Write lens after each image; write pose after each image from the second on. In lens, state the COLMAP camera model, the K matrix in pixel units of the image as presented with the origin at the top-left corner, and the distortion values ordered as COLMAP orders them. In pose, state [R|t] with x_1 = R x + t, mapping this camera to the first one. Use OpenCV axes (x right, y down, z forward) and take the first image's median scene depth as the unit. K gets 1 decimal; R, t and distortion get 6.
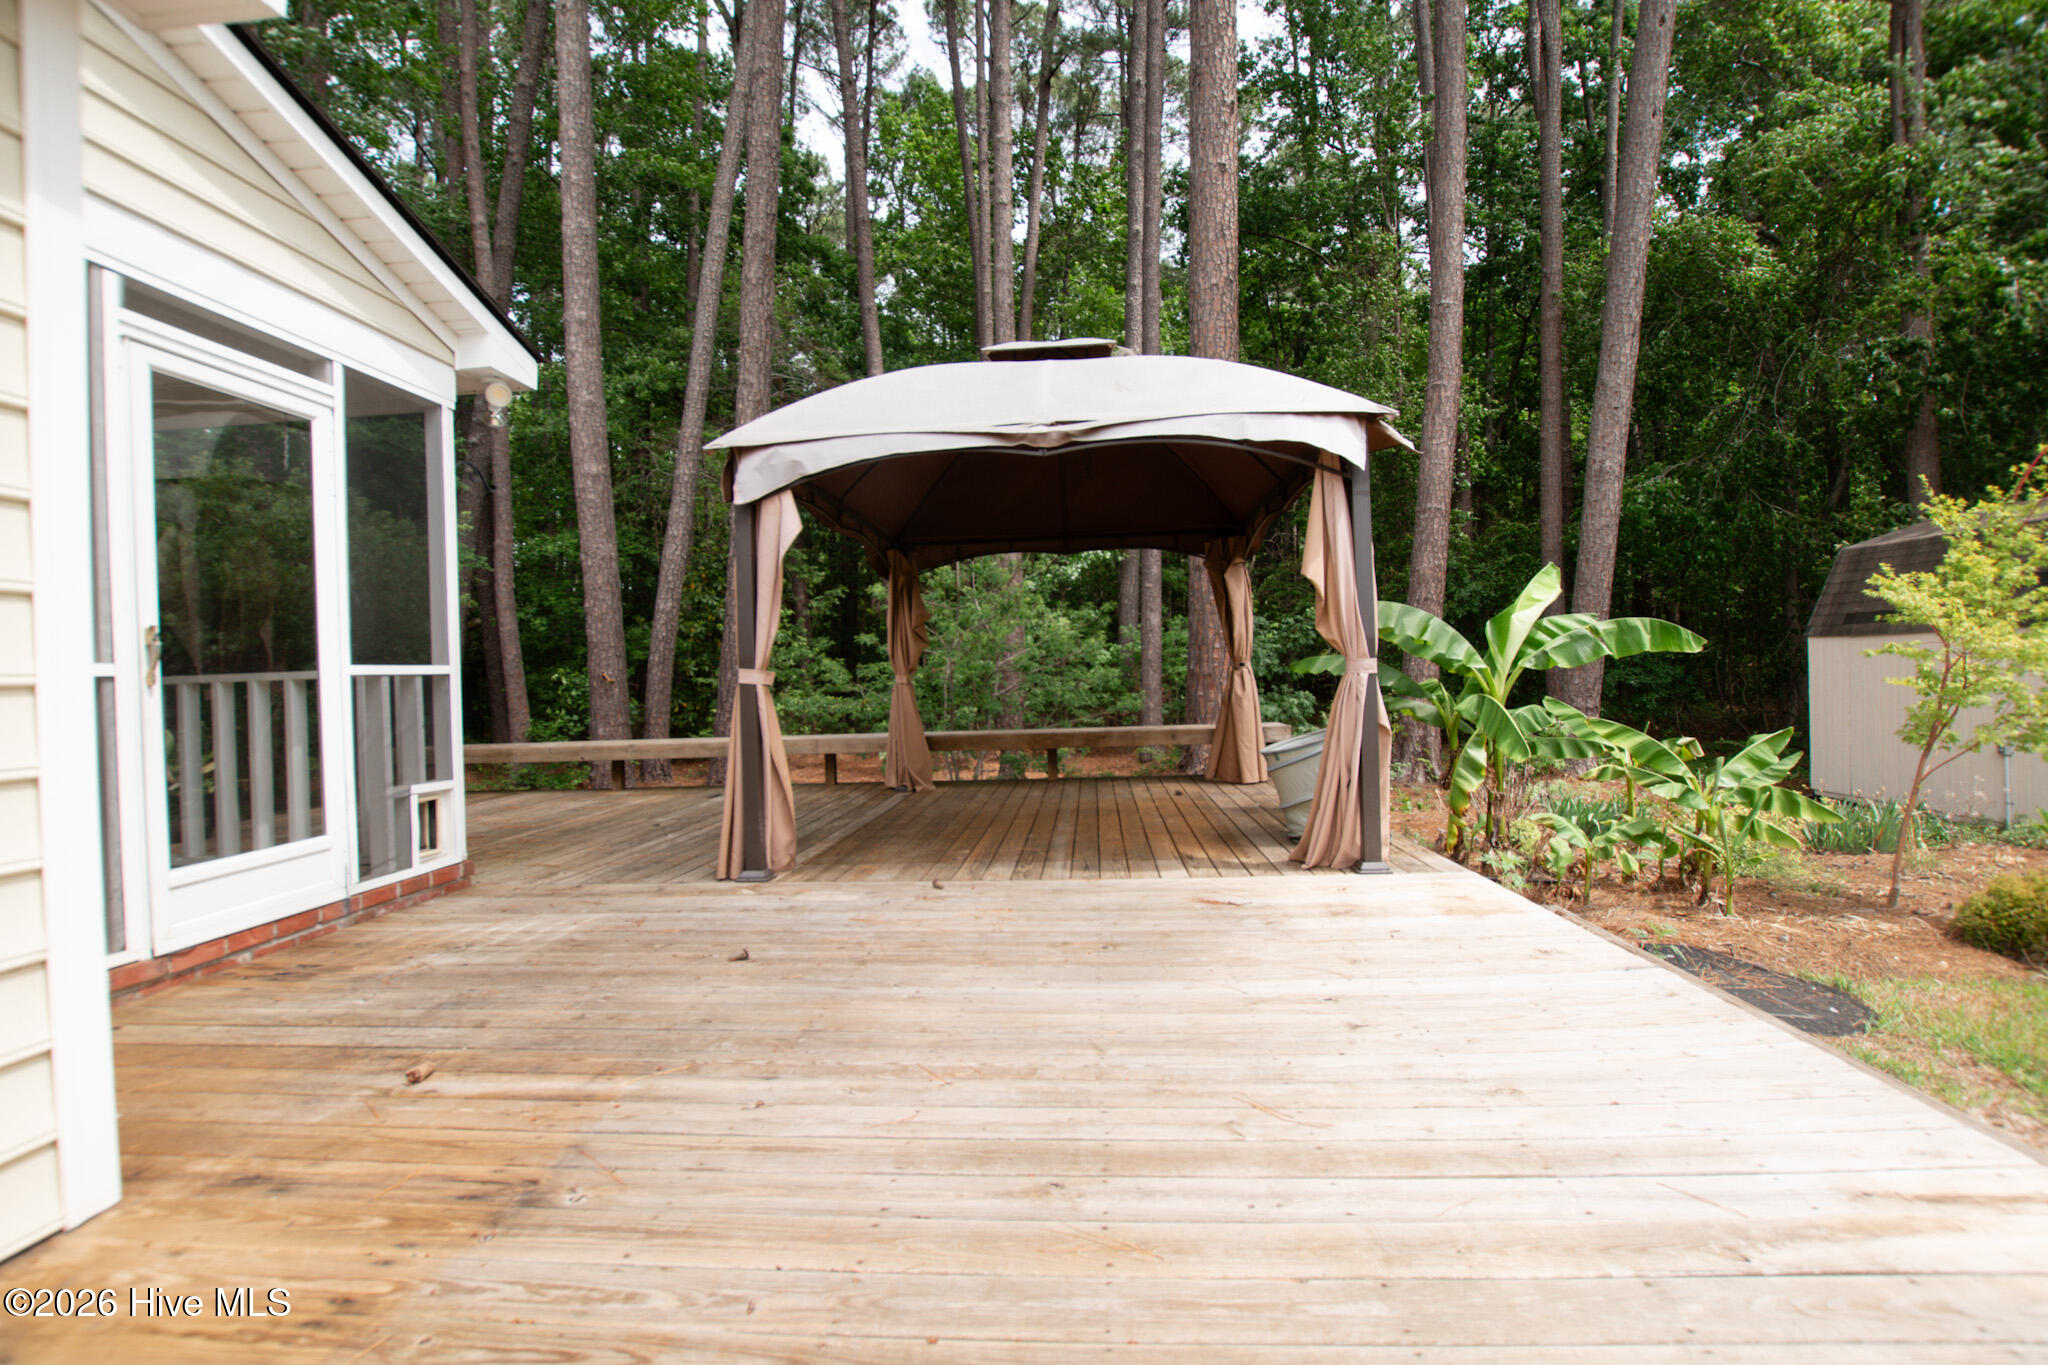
lens RADIAL K [[891.2, 0, 1035.9], [0, 891.2, 676.5], [0, 0, 1]] dist [-0.055845, -0.000068]
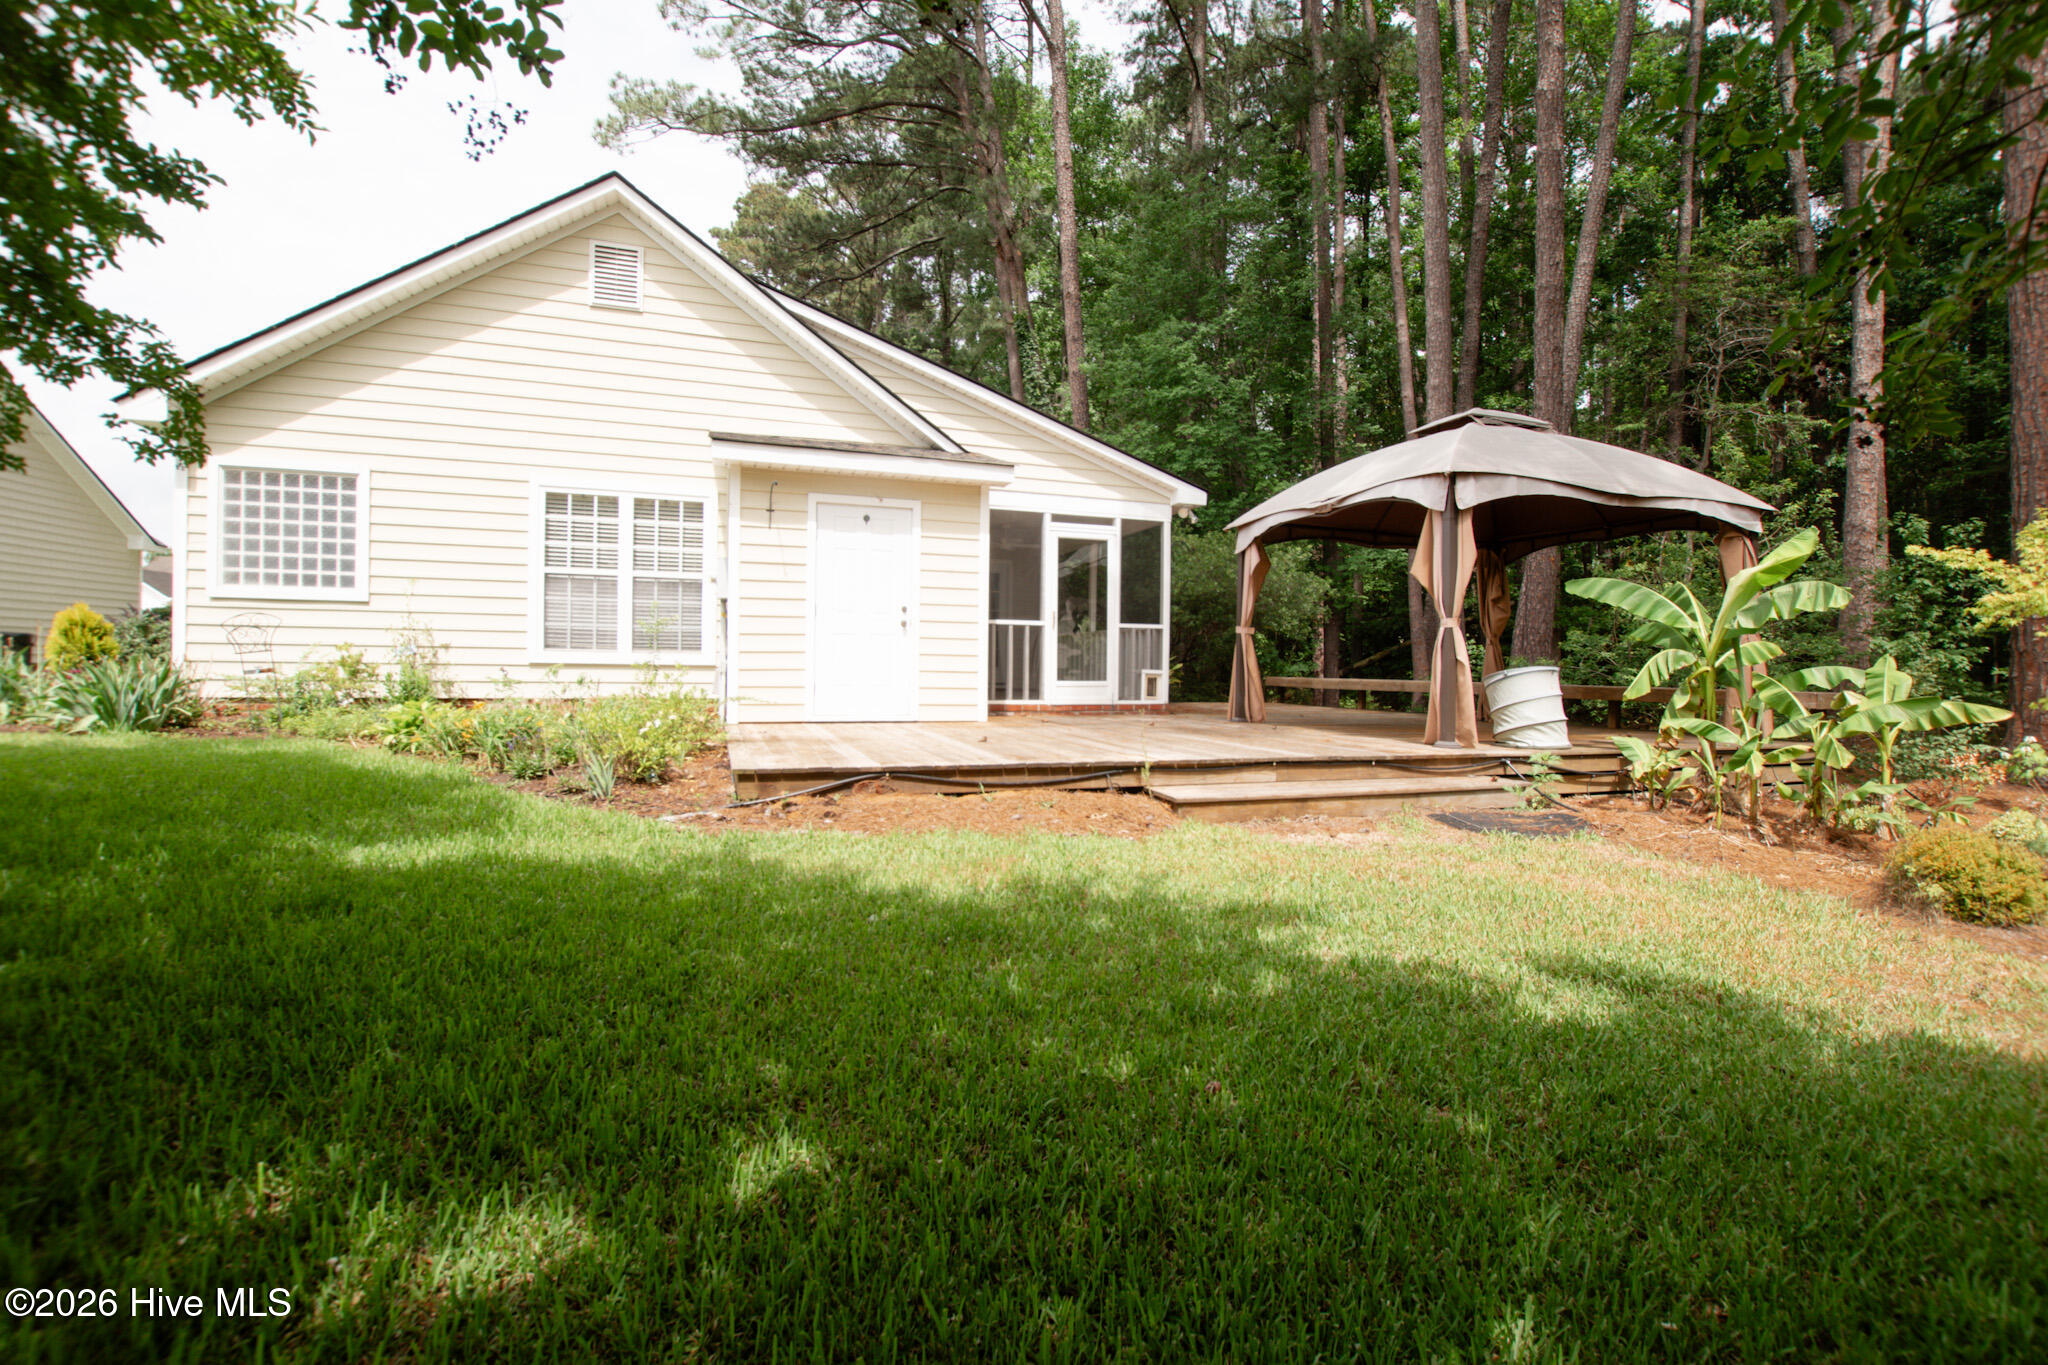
lens RADIAL K [[891.2, 0, 1035.9], [0, 891.2, 676.5], [0, 0, 1]] dist [-0.055845, -0.000068]
pose [[0.432369, 0.035199, -0.901010, 1.545933], [-0.018703, 0.999373, 0.030066, 0.065986], [0.901503, 0.003852, 0.432756, -0.467835]]
